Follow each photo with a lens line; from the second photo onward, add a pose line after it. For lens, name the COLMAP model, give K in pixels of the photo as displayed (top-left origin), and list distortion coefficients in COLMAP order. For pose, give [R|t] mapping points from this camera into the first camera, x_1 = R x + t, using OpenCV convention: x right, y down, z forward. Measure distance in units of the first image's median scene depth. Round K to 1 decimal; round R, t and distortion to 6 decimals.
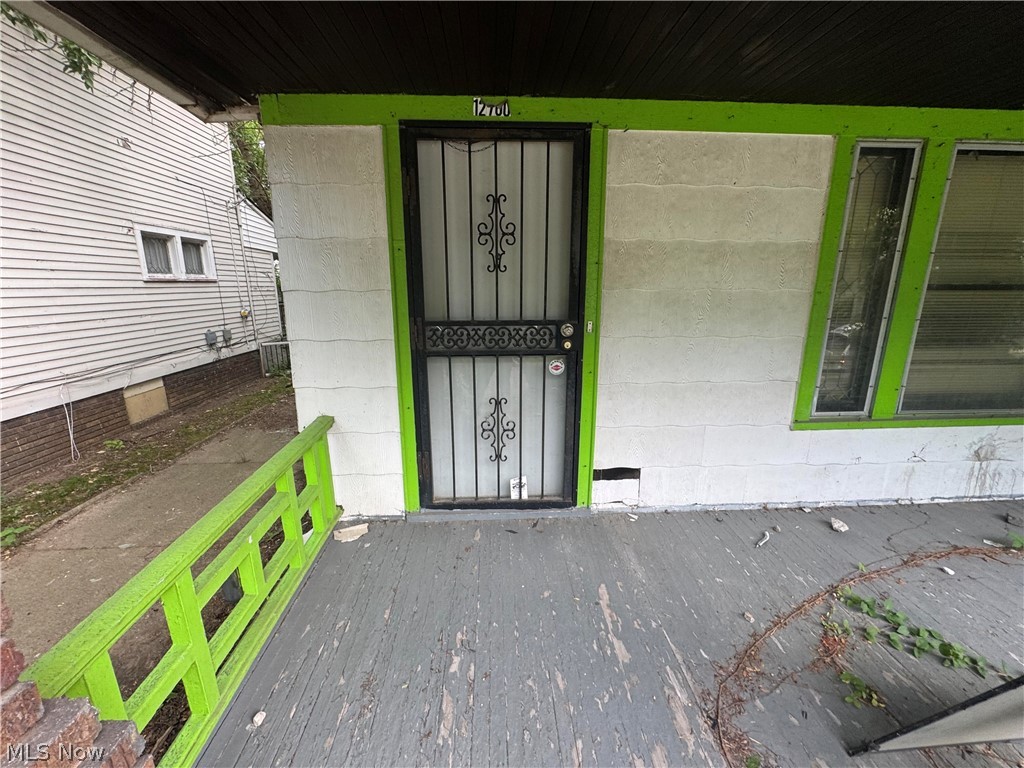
lens RADIAL K [[411.5, 0, 511.3], [0, 411.5, 382.1], [0, 0, 1]] dist [-0.011874, 0.001942]
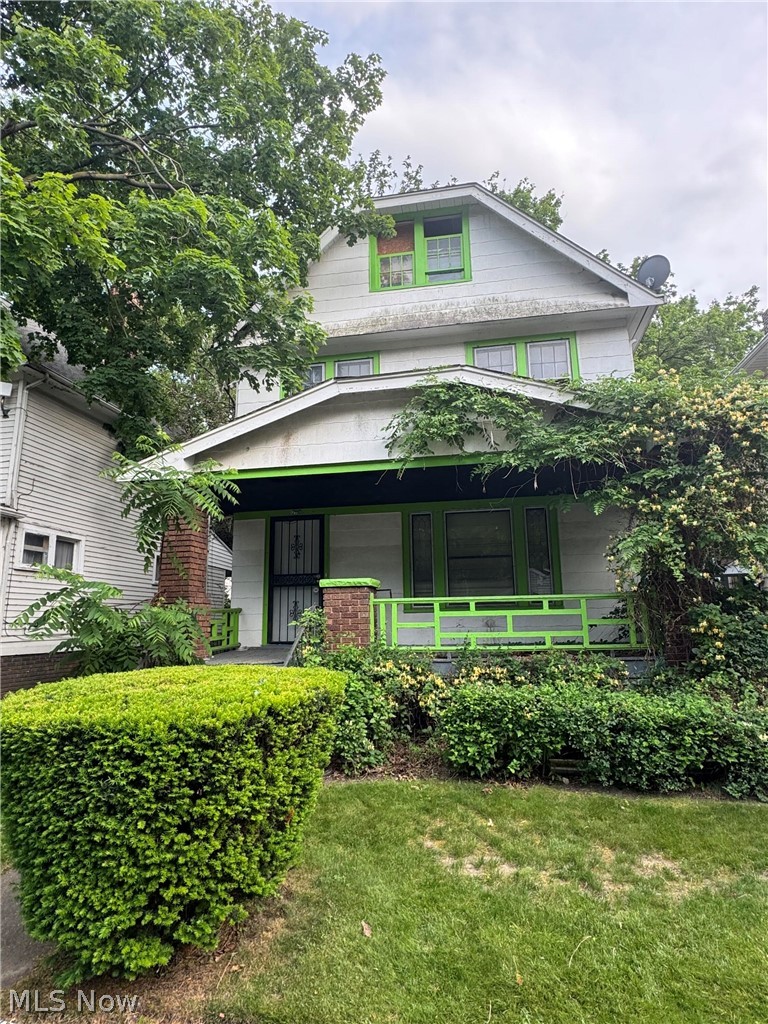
lens RADIAL K [[568.2, 0, 384.2], [0, 568.2, 509.7], [0, 0, 1]] dist [-0.006128, -0.000562]
pose [[0.973331, -0.056816, -0.222259, 1.458761], [-0.040085, 0.911819, -0.408631, 1.030336], [0.225877, 0.406642, 0.885224, -2.566495]]
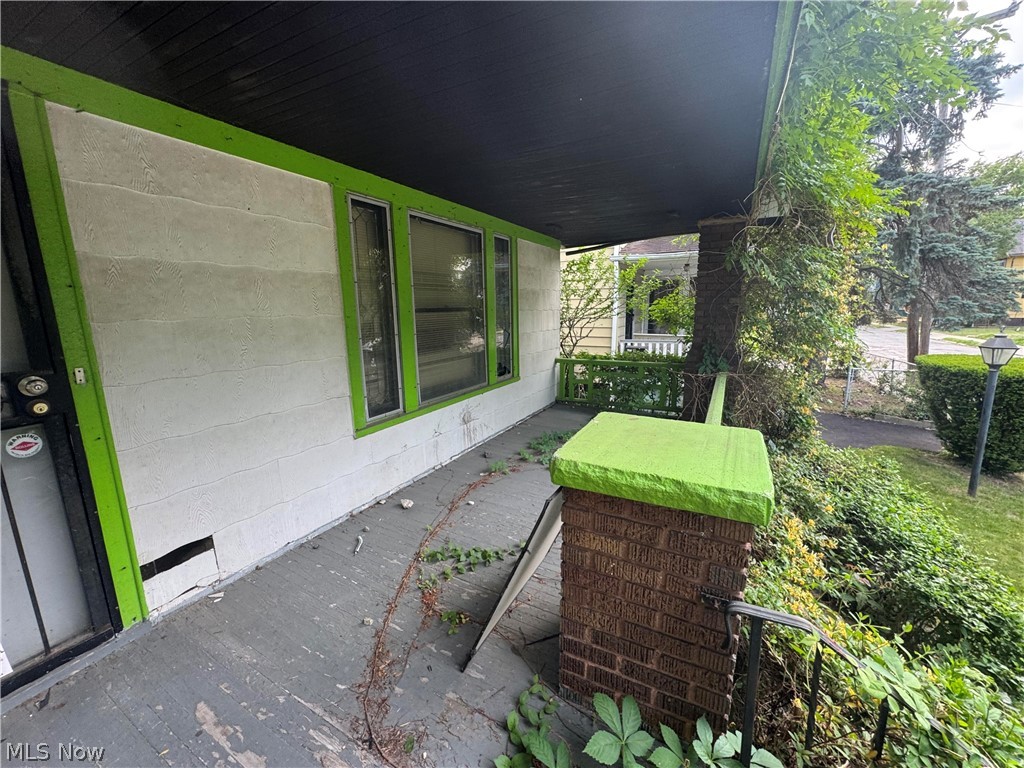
lens RADIAL K [[411.5, 0, 510.9], [0, 411.5, 382.8], [0, 0, 1]] dist [-0.011874, 0.001942]
pose [[0.518796, -0.162806, 0.839252, -0.011680], [0.212575, 0.975433, 0.057818, -0.007079], [-0.828047, 0.148408, 0.540659, 0.020757]]
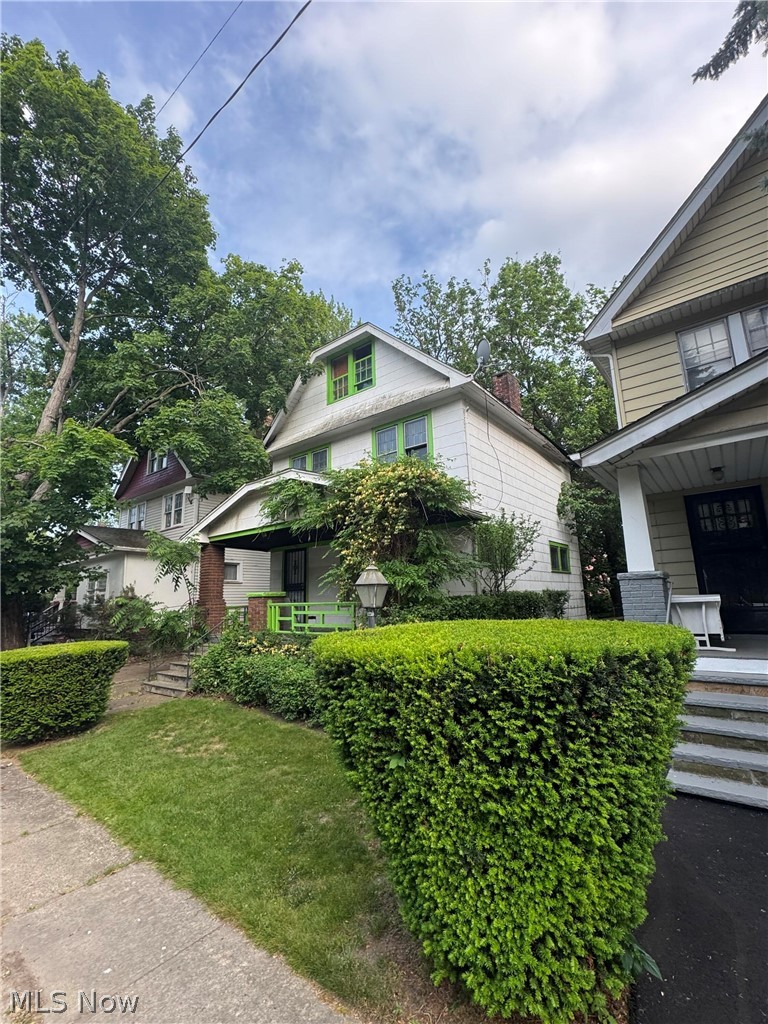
lens RADIAL K [[448.5, 0, 383.3], [0, 448.5, 509.6], [0, 0, 1]] dist [0.001152, 0.000032]
pose [[0.745657, -0.148986, -0.649461, 4.283110], [-0.128066, 0.924468, -0.359108, 0.810162], [0.653907, 0.350945, 0.670256, -2.204201]]
